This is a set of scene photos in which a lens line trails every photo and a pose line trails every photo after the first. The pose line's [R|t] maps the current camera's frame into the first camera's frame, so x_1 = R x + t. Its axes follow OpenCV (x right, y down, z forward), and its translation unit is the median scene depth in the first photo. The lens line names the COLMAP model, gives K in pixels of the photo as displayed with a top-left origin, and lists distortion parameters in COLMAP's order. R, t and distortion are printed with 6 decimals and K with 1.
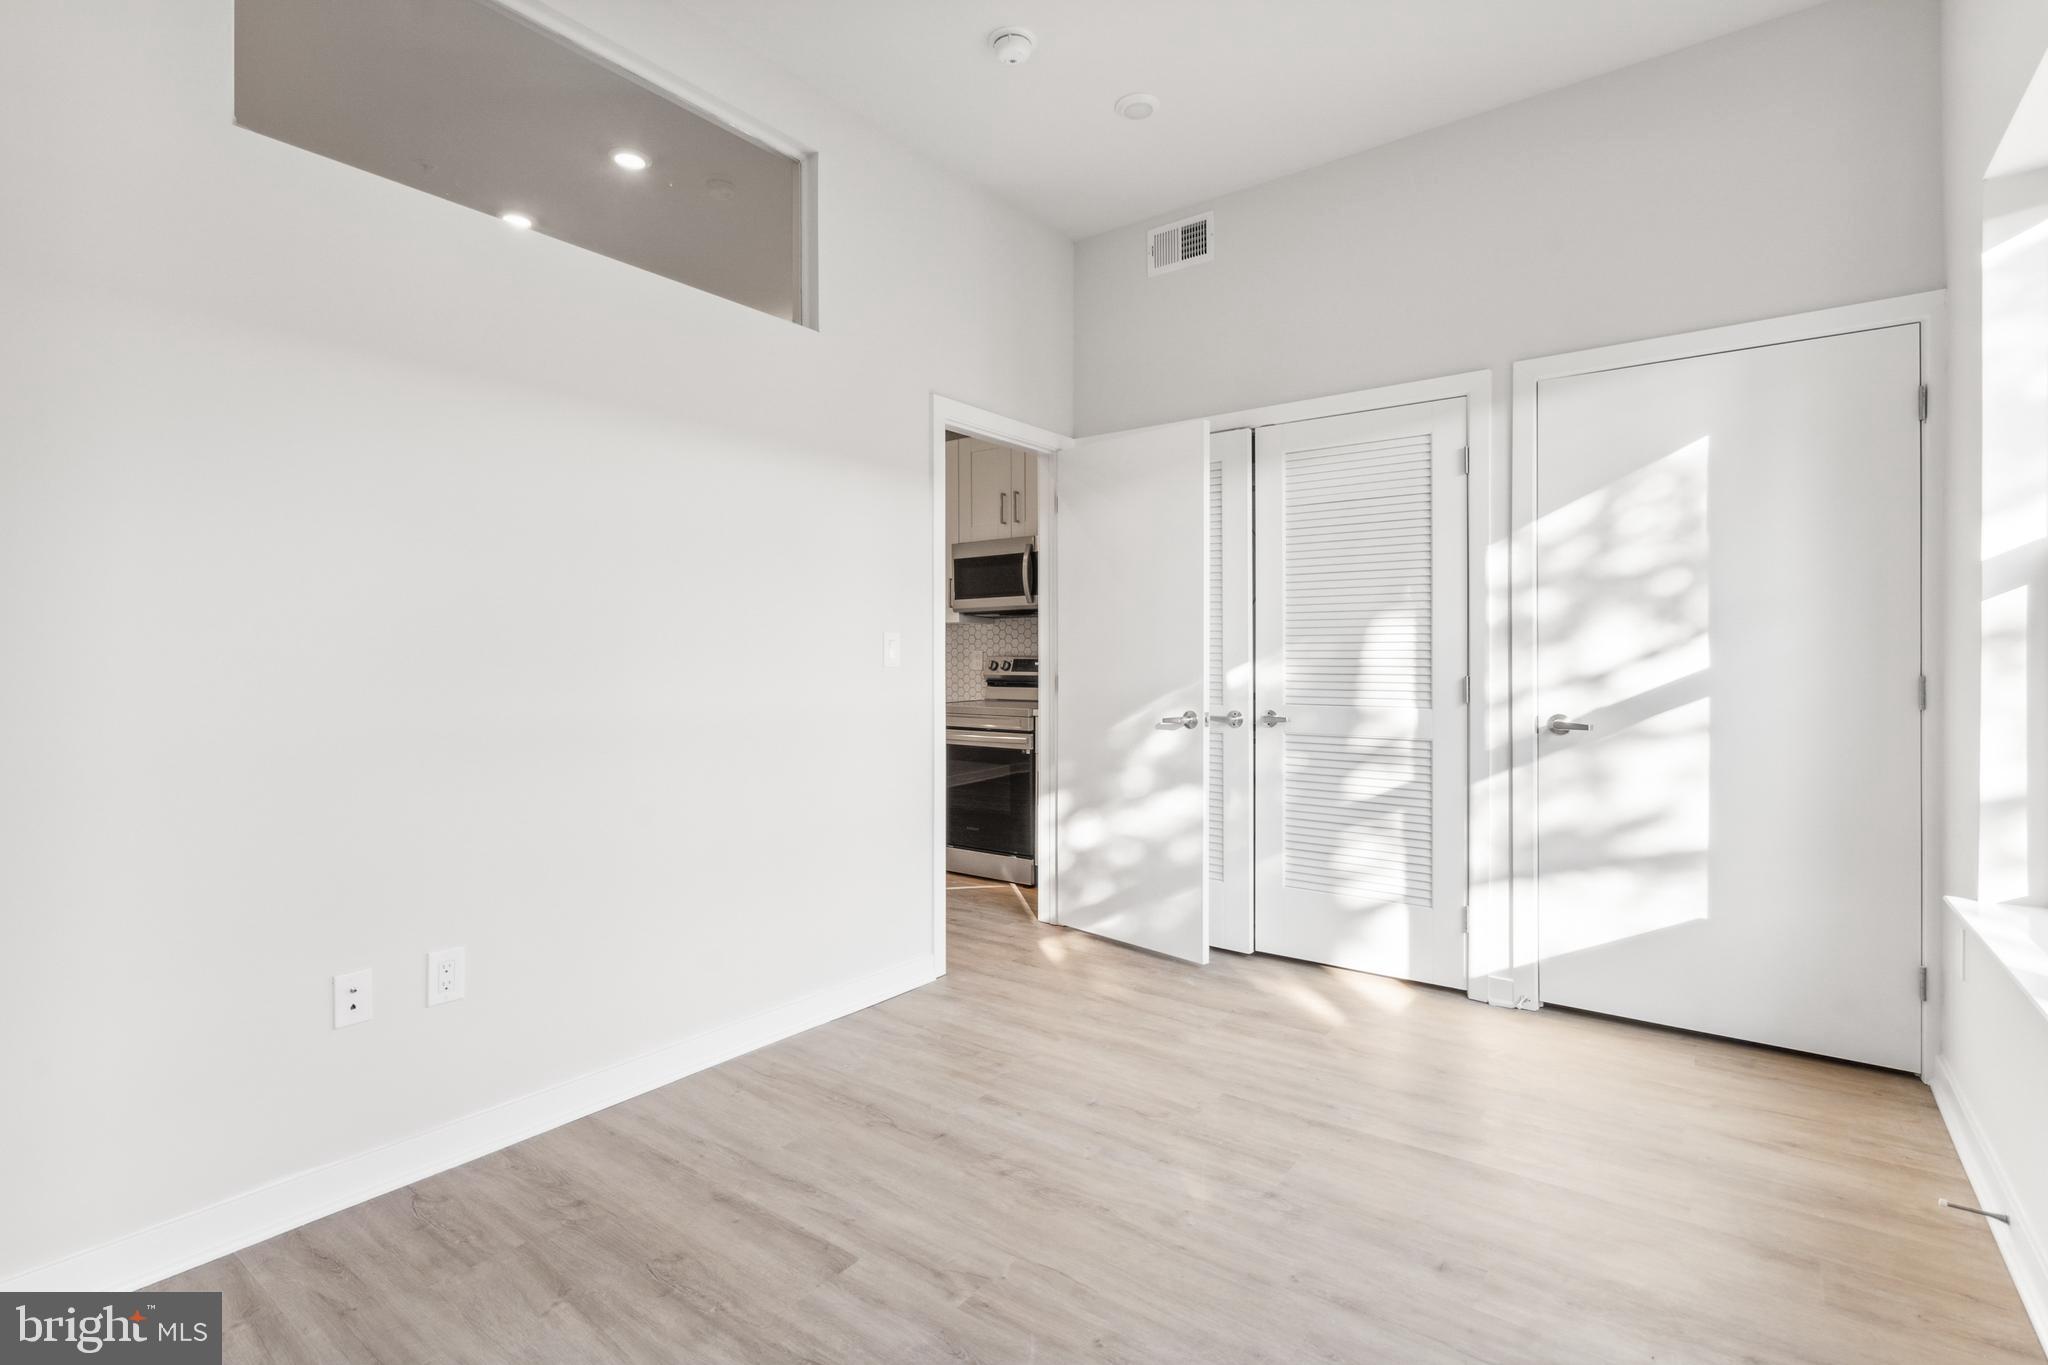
lens RADIAL K [[943.9, 0, 1021.0], [0, 943.9, 663.2], [0, 0, 1]] dist [0.001011, 0.001034]
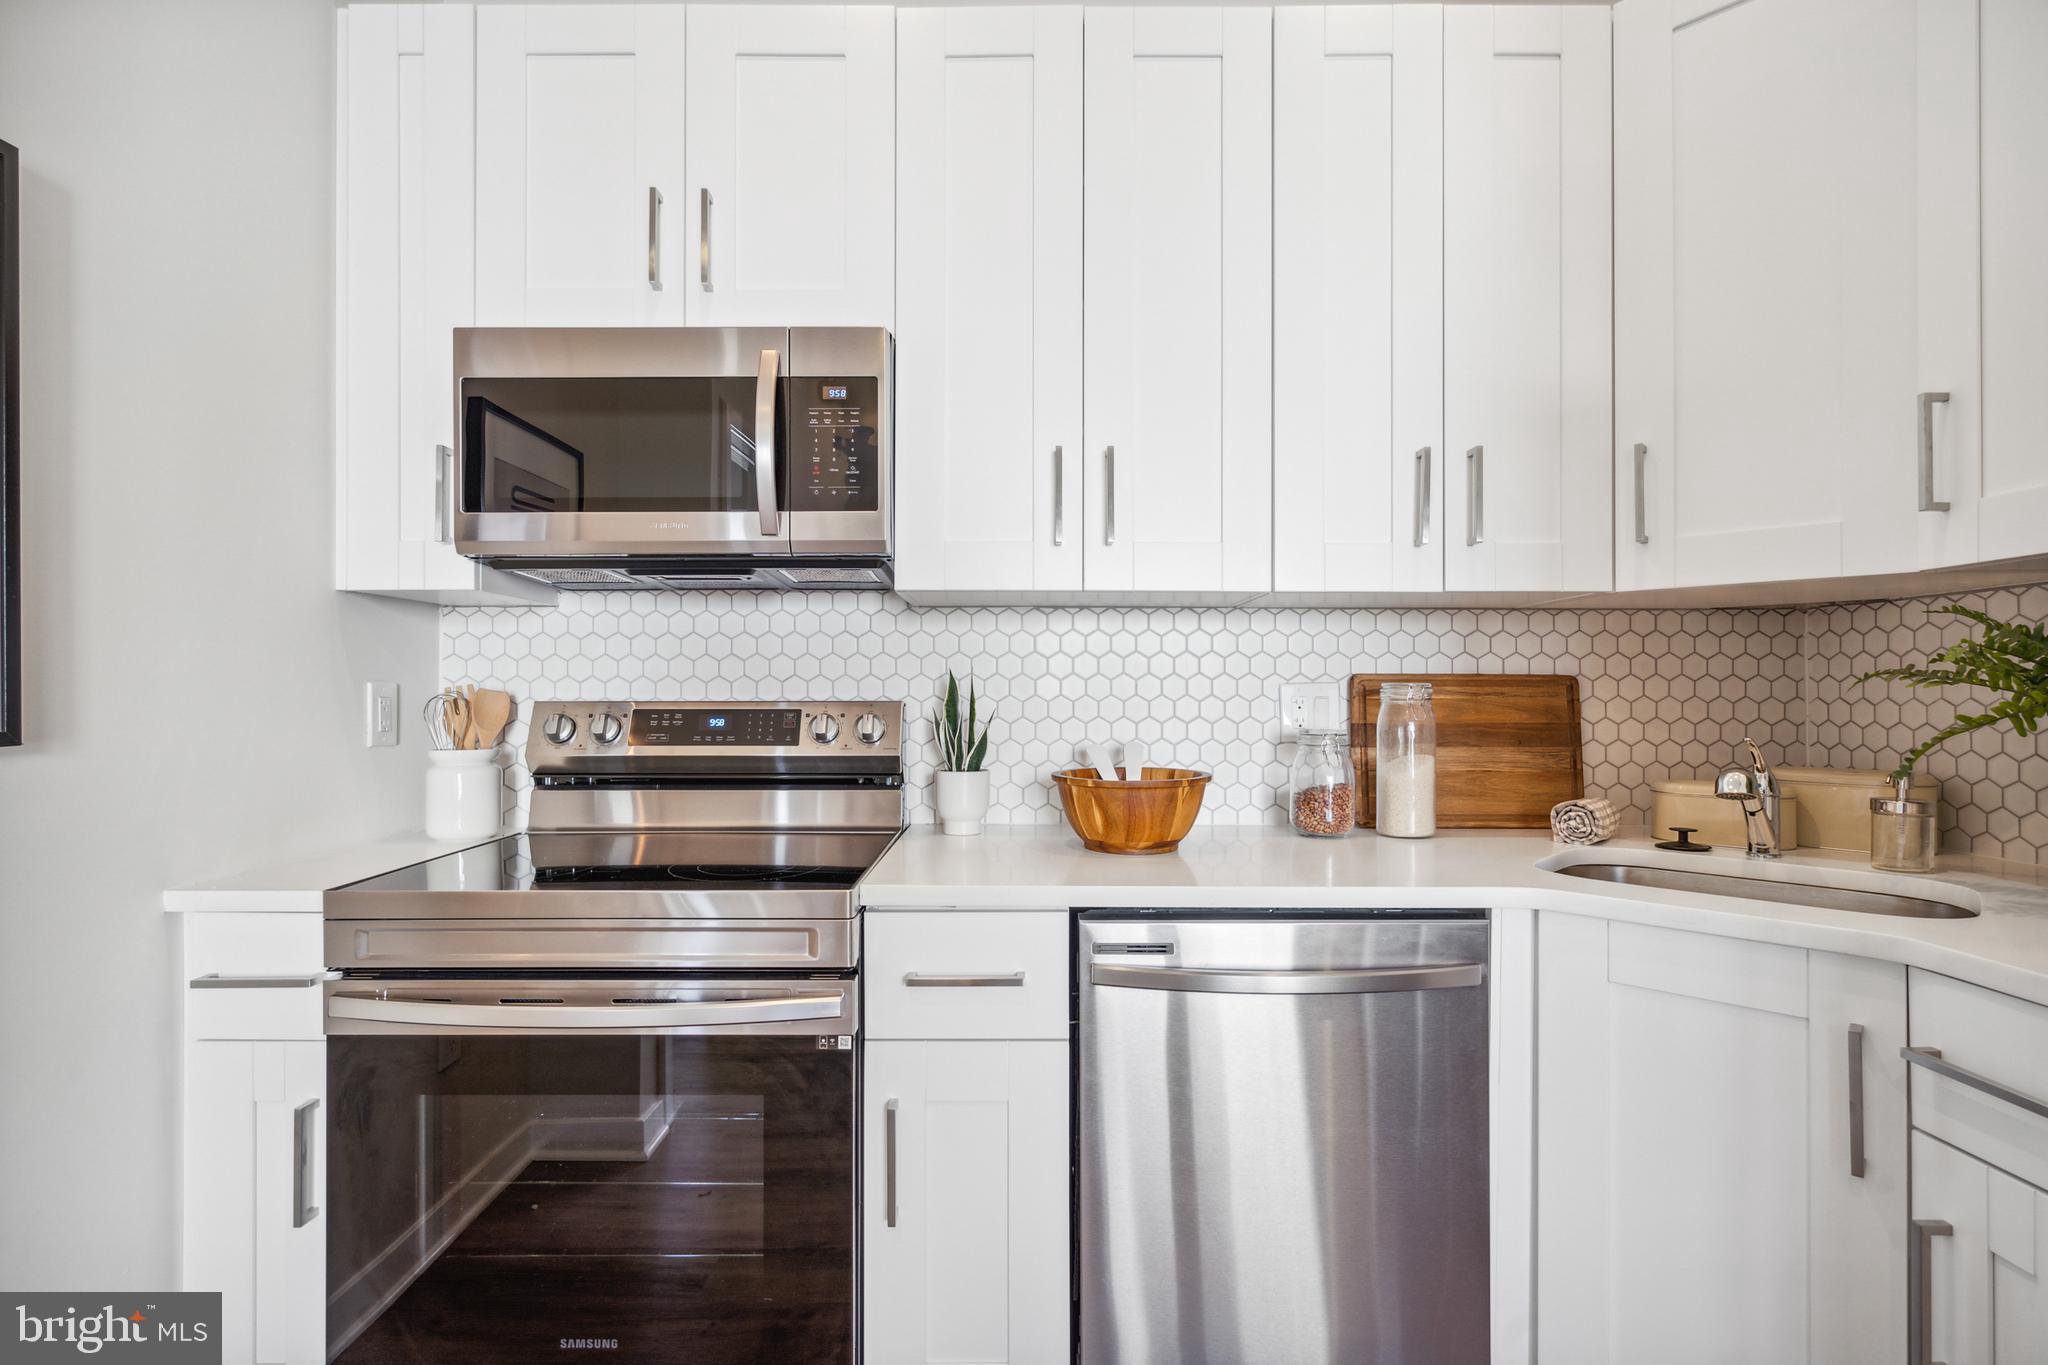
lens RADIAL K [[943.9, 0, 1006.4], [0, 943.9, 679.6], [0, 0, 1]] dist [0.001011, 0.001034]
pose [[0.809742, 0.007264, 0.586741, -0.109395], [0.008554, 0.999671, -0.024182, -0.006519], [-0.586724, 0.024600, 0.809414, 0.686729]]
